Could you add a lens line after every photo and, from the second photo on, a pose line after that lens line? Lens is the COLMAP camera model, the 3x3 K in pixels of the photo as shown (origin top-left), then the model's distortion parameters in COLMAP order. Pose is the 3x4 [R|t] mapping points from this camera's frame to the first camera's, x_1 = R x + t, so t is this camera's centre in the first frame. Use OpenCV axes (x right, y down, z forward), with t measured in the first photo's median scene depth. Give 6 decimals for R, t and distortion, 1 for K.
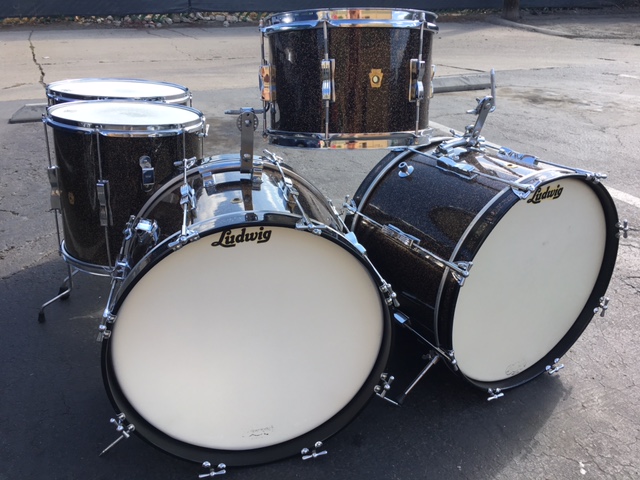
lens RADIAL K [[557.7, 0, 320.0], [0, 557.7, 240.0], [0, 0, 1]] dist [0.100634, -0.122458]
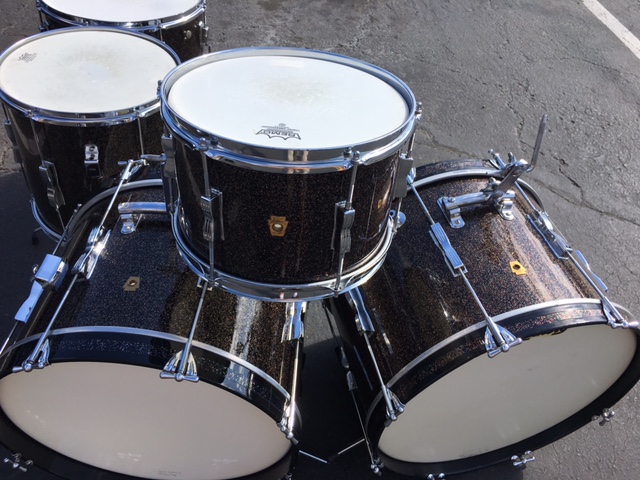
lens RADIAL K [[557.7, 0, 320.0], [0, 557.7, 240.0], [0, 0, 1]] dist [0.100634, -0.122458]
pose [[0.961476, 0.221314, -0.163046, 0.209786], [-0.145177, 0.912487, 0.382481, -0.427249], [0.233425, -0.344076, 0.909464, 0.286443]]
